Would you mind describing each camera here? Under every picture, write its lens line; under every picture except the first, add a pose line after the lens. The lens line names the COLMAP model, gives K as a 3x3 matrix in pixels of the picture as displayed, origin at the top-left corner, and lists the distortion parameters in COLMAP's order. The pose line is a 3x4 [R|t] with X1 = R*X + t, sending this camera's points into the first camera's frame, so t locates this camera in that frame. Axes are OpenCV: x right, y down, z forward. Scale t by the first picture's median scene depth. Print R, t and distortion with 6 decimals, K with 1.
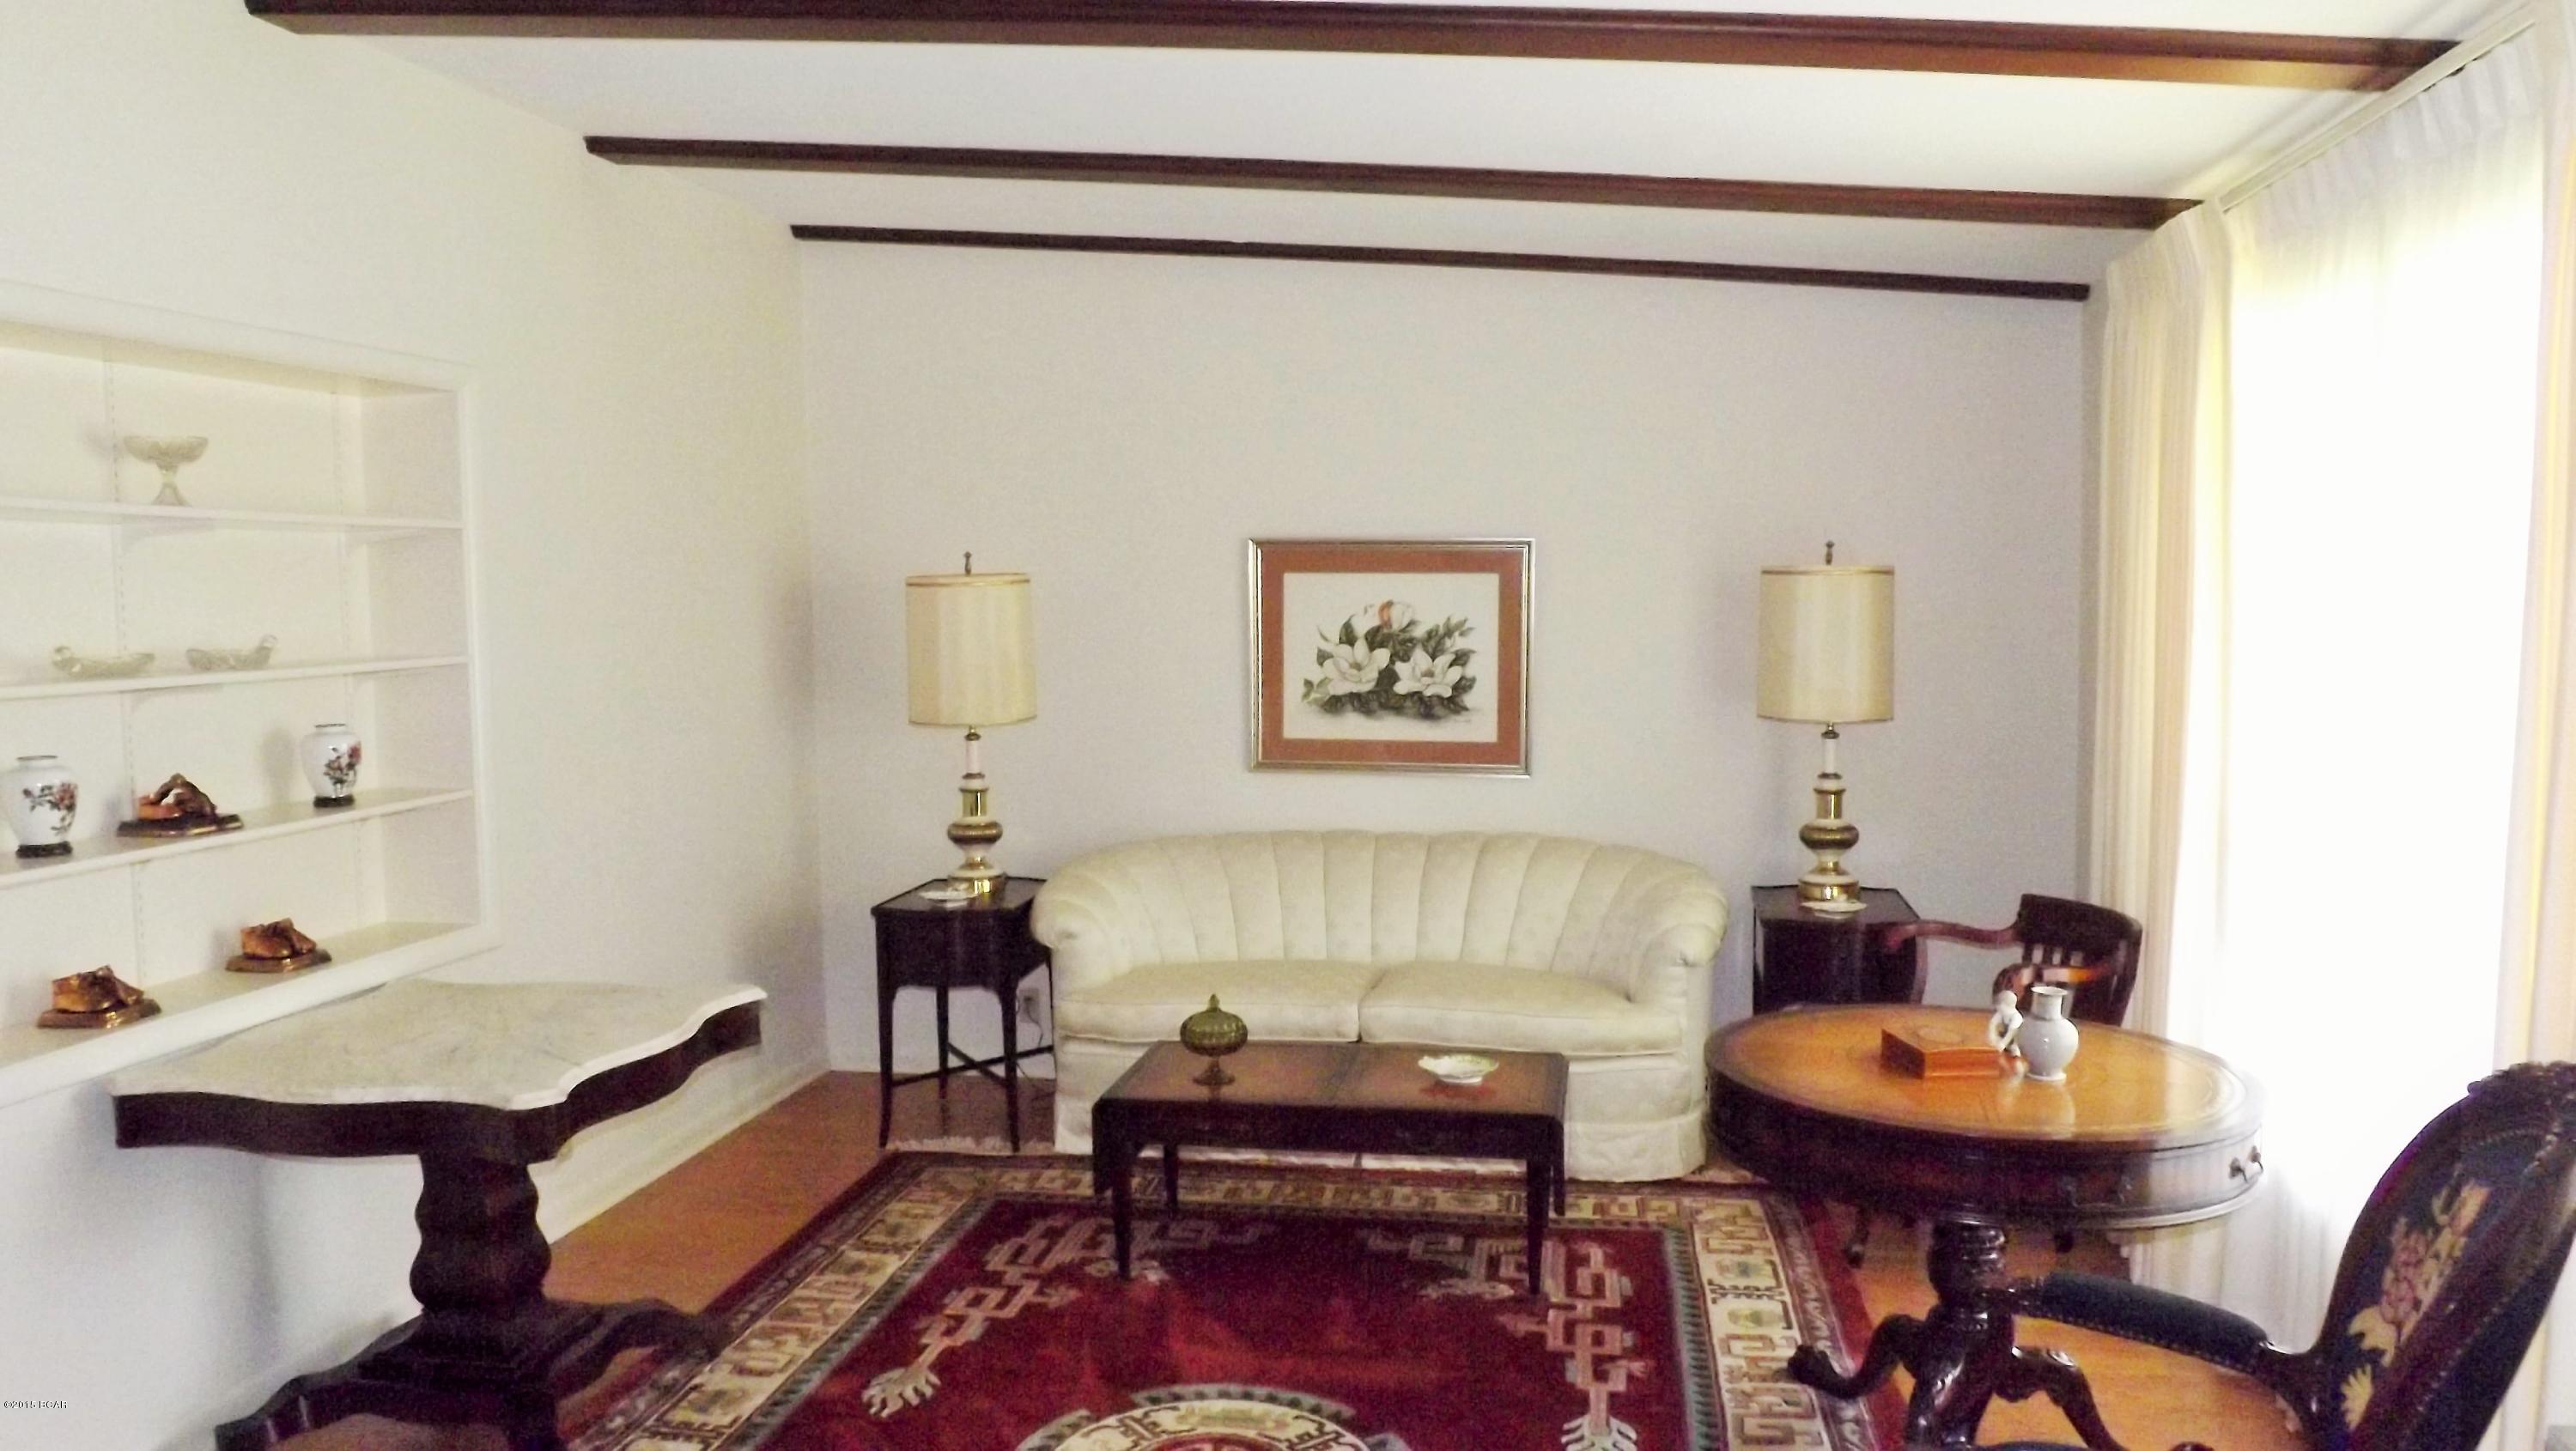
lens RADIAL K [[1850.3, 0, 1293.9], [0, 1850.3, 696.1], [0, 0, 1]] dist [-0.049991, -0.000897]
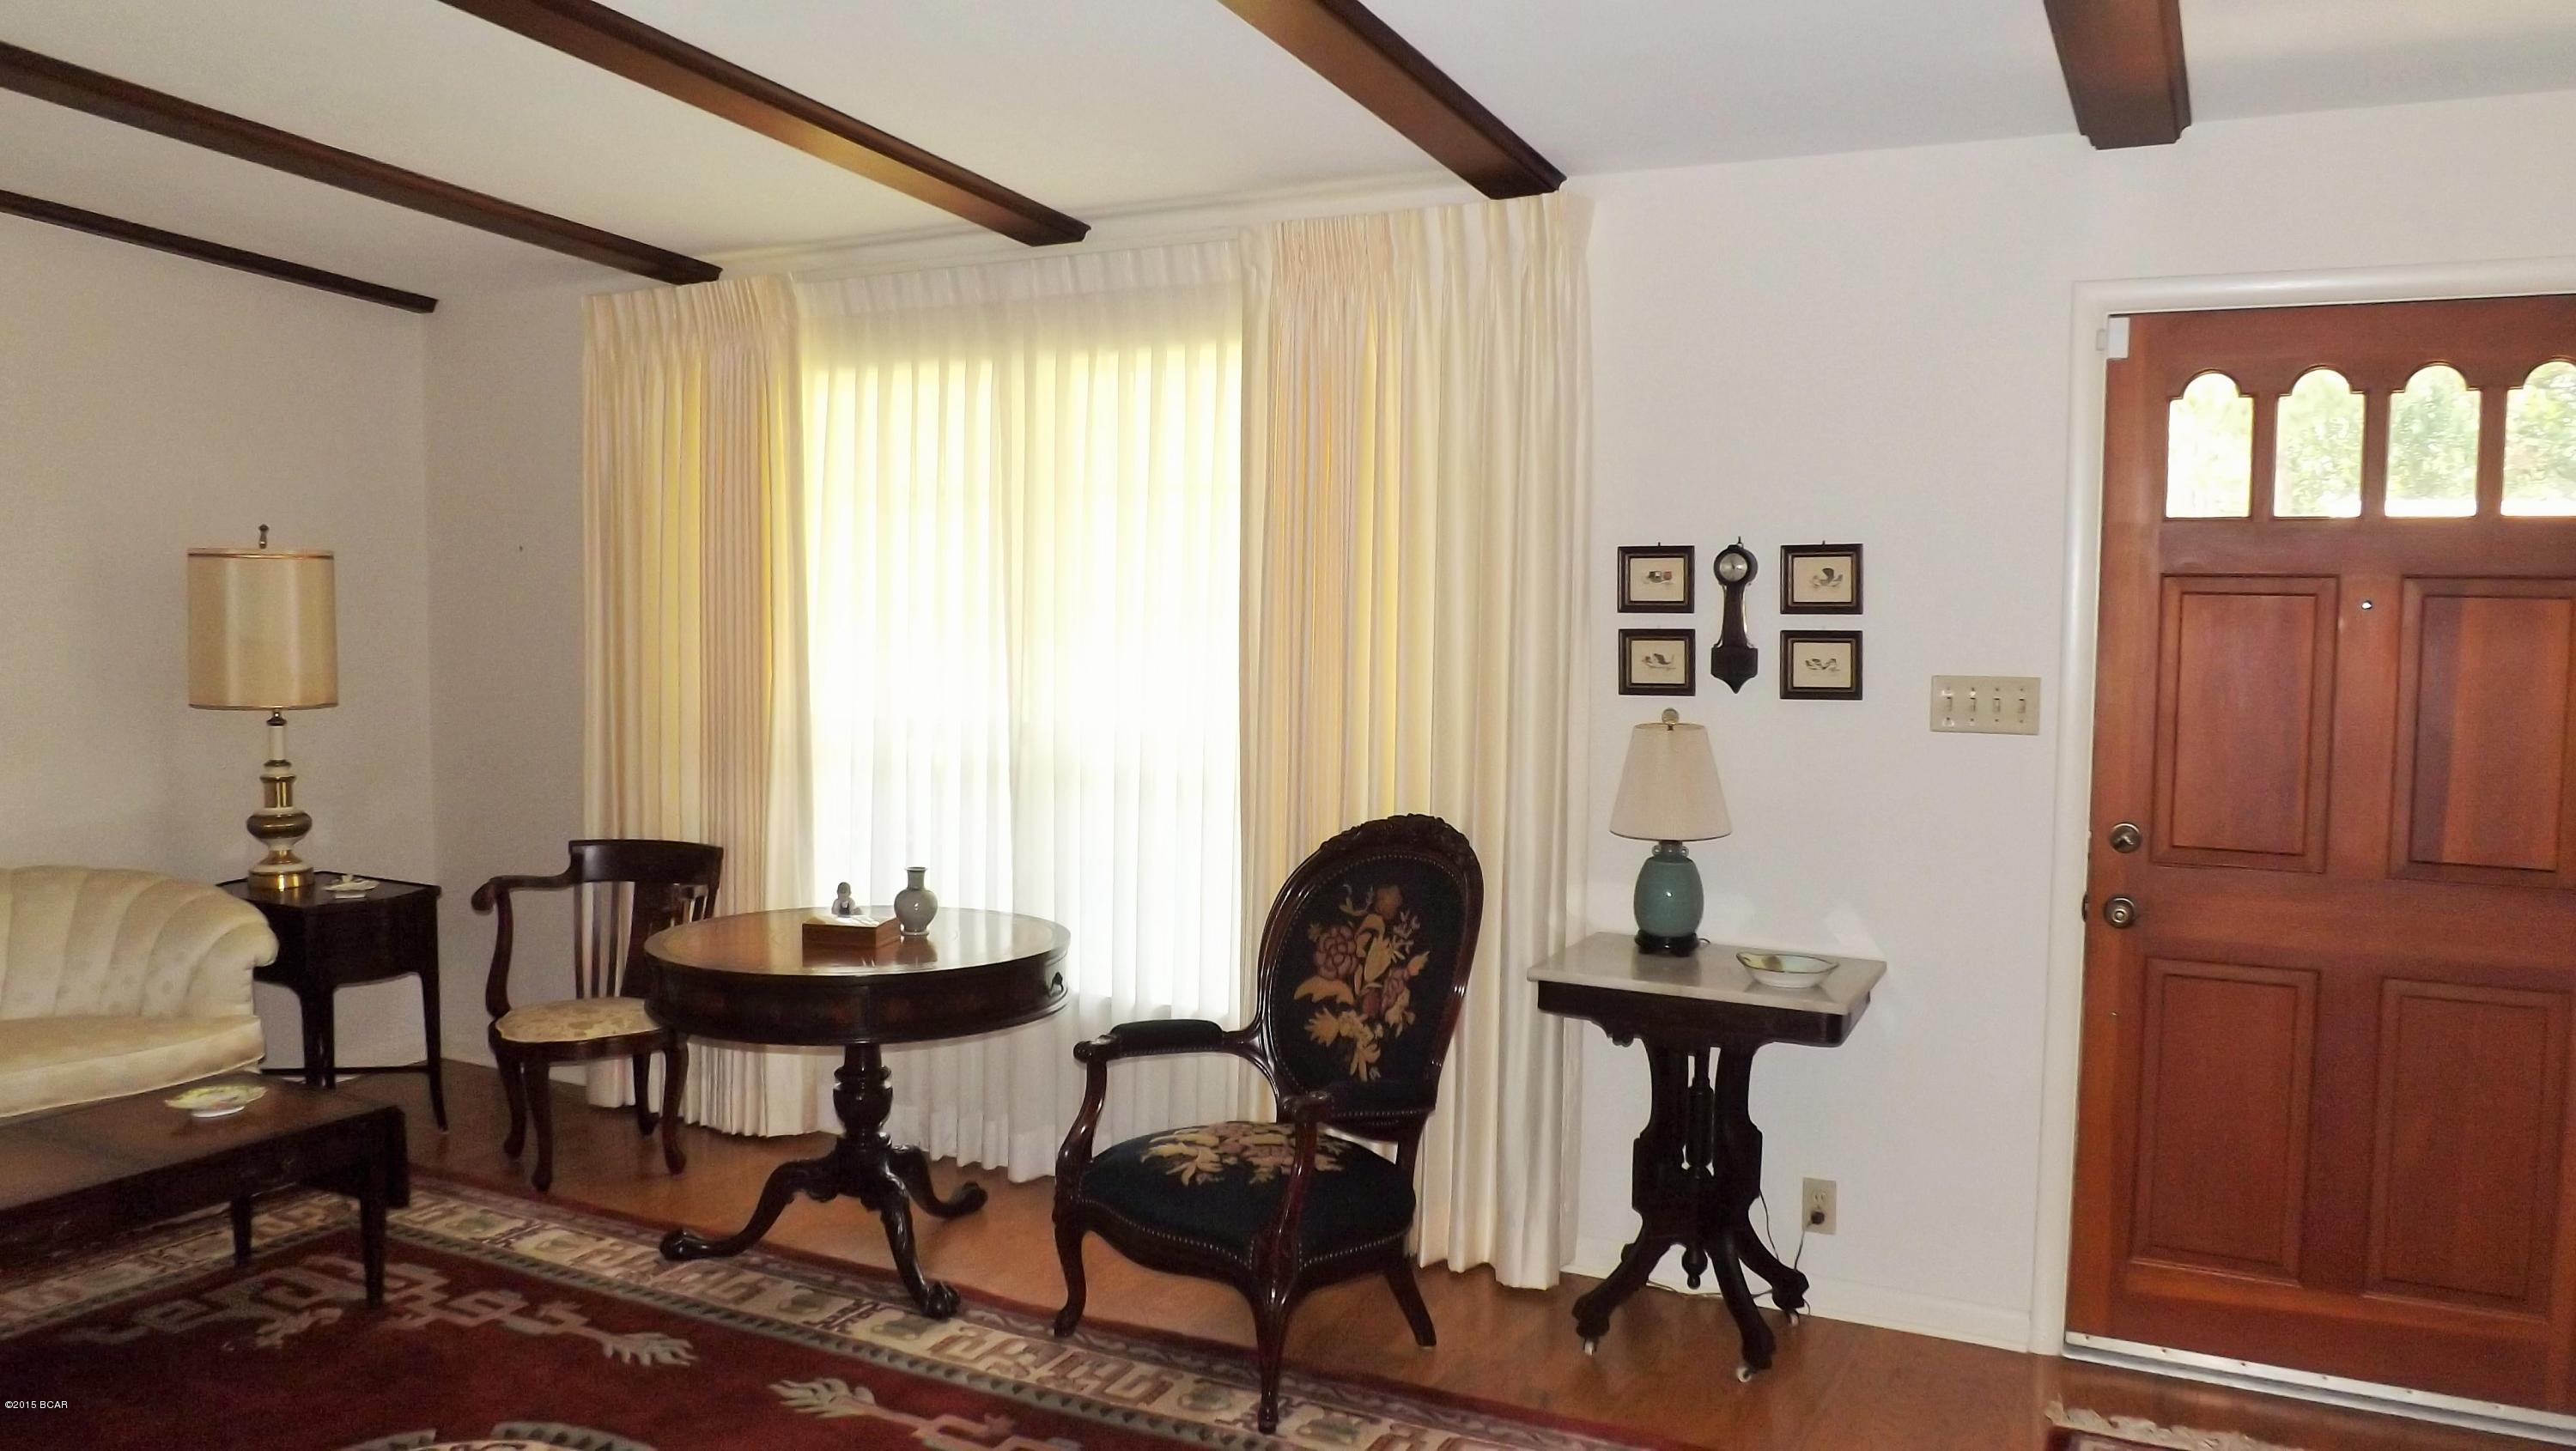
lens RADIAL K [[1850.3, 0, 1293.9], [0, 1850.3, 696.1], [0, 0, 1]] dist [-0.049991, -0.000897]
pose [[0.311939, -0.035573, 0.949436, -0.609557], [0.046281, 0.998681, 0.022212, 0.015026], [-0.948974, 0.037012, 0.313174, 0.246199]]
